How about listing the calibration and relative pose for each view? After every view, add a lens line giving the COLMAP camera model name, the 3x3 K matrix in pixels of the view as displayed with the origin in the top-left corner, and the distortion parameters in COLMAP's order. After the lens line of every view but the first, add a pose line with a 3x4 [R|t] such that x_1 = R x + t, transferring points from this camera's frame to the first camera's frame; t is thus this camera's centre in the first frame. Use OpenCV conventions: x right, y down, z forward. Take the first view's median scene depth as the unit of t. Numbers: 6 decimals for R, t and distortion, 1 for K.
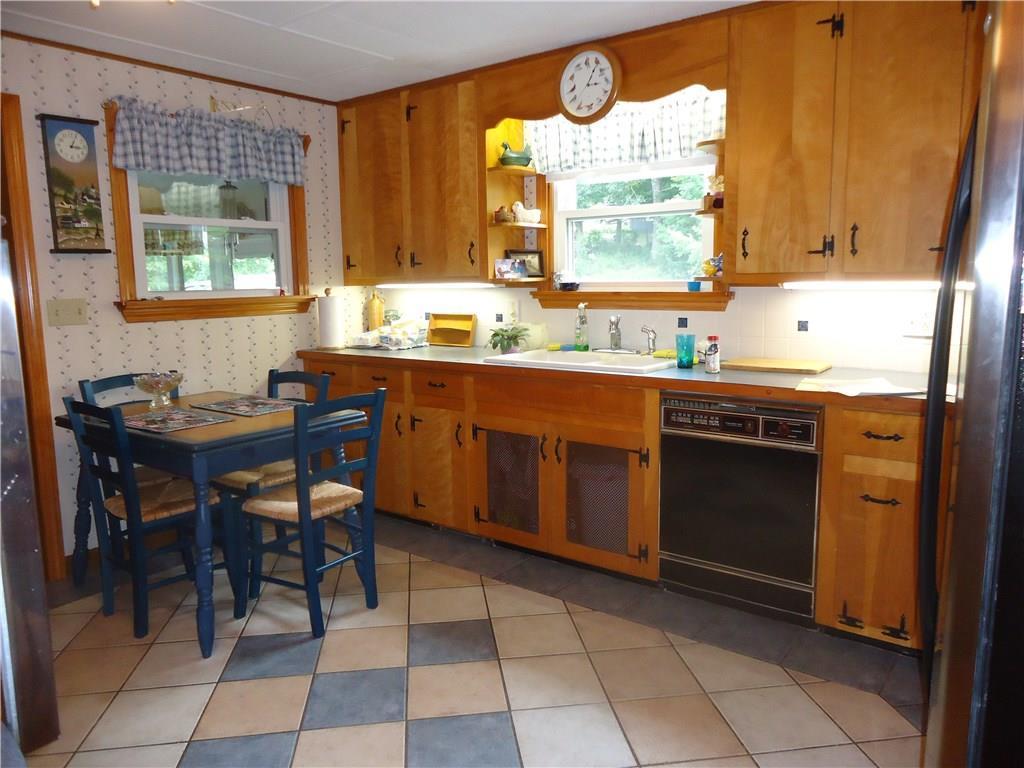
lens RADIAL K [[741.8, 0, 515.1], [0, 741.8, 380.6], [0, 0, 1]] dist [-0.014992, 0.013699]
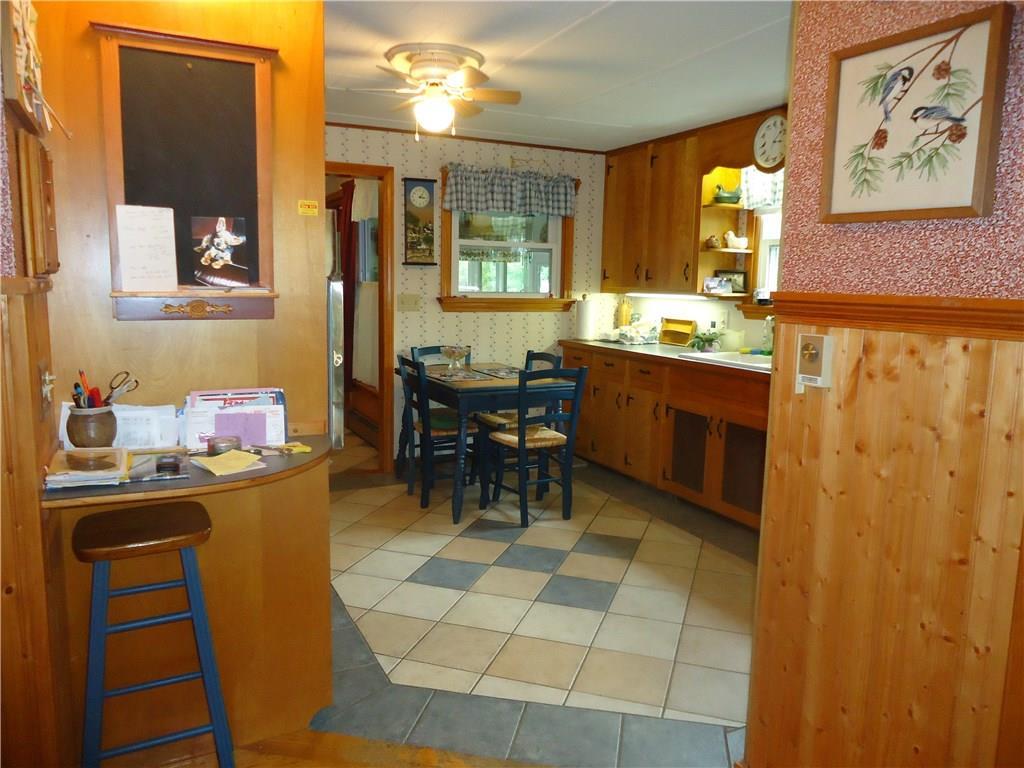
lens RADIAL K [[741.8, 0, 516.7], [0, 741.8, 384.2], [0, 0, 1]] dist [-0.014992, 0.013699]
pose [[0.900094, 0.094736, -0.425271, 0.263267], [-0.094587, 0.995284, 0.021520, 0.021660], [0.425304, 0.020855, 0.904810, -0.294913]]
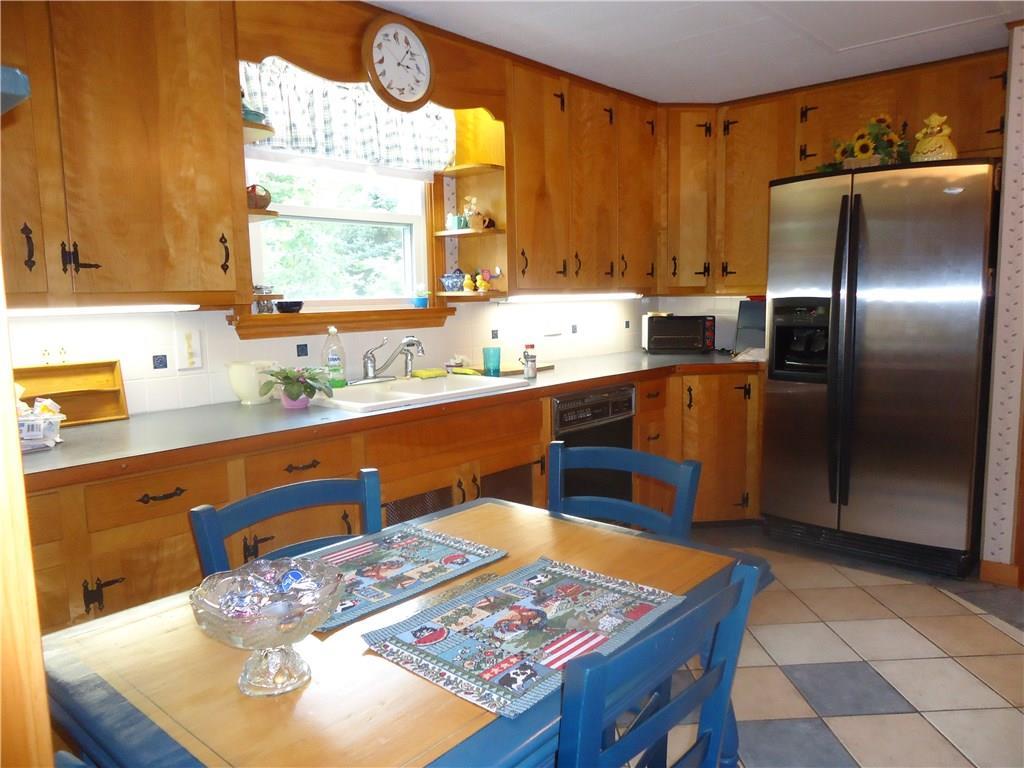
lens RADIAL K [[741.8, 0, 509.1], [0, 741.8, 379.3], [0, 0, 1]] dist [-0.014992, 0.013699]
pose [[0.070199, -0.104500, 0.992044, -0.725562], [0.151894, 0.984021, 0.092906, -0.100763], [-0.985901, 0.144163, 0.084950, 0.812698]]
